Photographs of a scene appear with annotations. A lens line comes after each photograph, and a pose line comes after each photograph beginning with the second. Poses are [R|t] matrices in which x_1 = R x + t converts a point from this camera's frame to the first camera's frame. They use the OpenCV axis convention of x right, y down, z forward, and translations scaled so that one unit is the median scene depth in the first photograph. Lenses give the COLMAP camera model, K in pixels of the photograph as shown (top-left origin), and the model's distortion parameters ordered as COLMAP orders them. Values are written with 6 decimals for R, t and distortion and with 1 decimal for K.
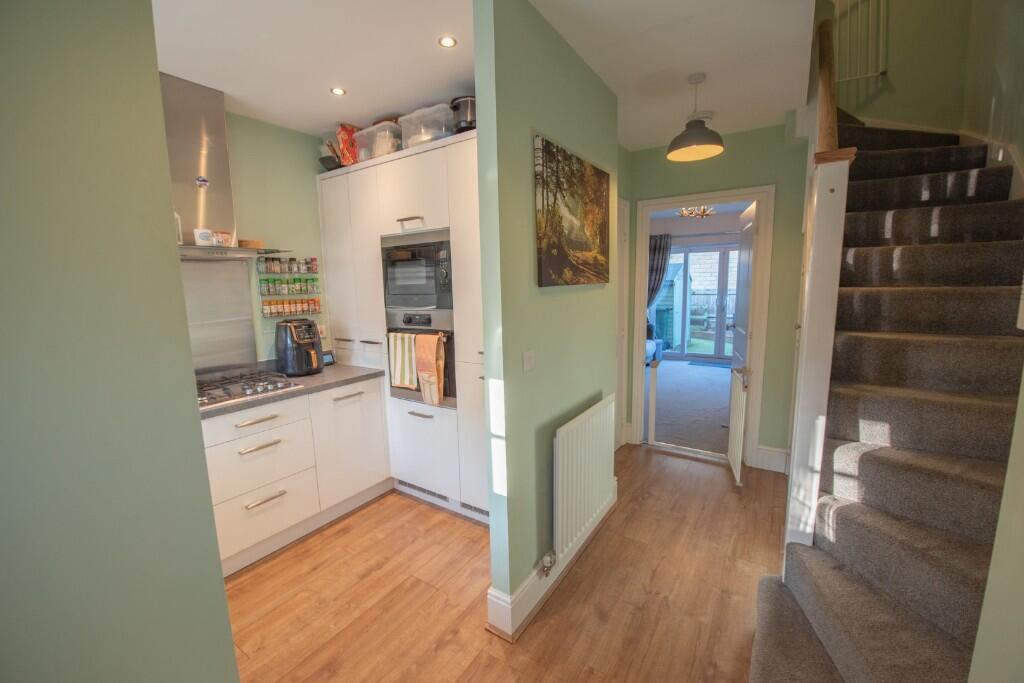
lens RADIAL K [[417.3, 0, 509.3], [0, 417.3, 343.5], [0, 0, 1]] dist [-0.020100, -0.000317]
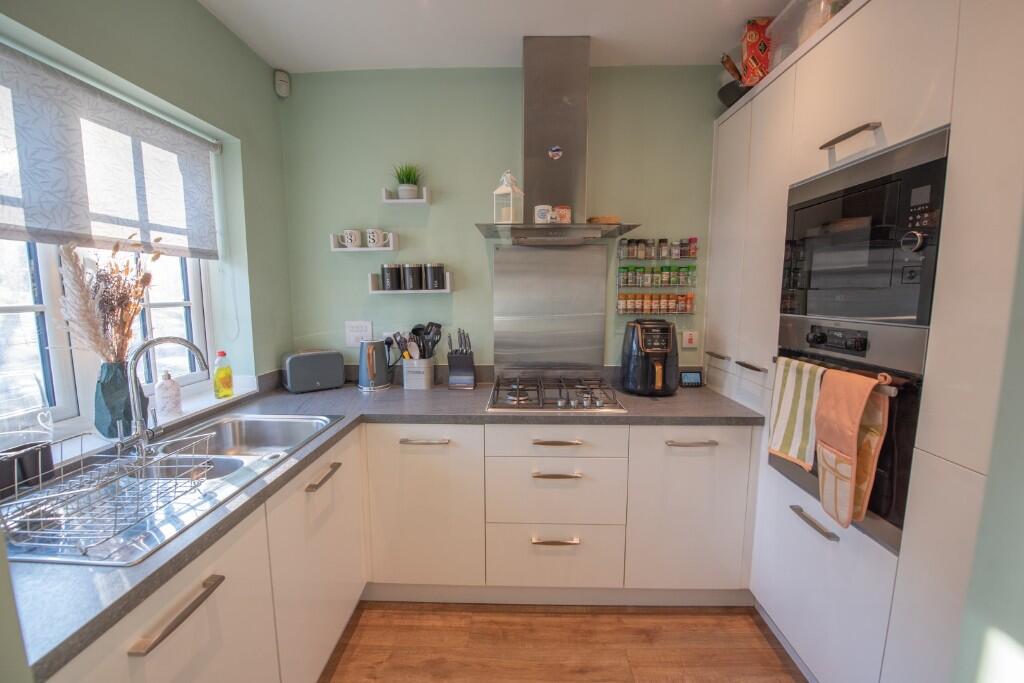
lens RADIAL K [[417.3, 0, 509.3], [0, 417.3, 343.5], [0, 0, 1]] dist [-0.020100, -0.000317]
pose [[0.531214, 0.125158, -0.837942, -0.013066], [-0.130528, 0.989310, 0.065018, -0.031811], [0.837122, 0.074837, 0.541873, 0.388584]]
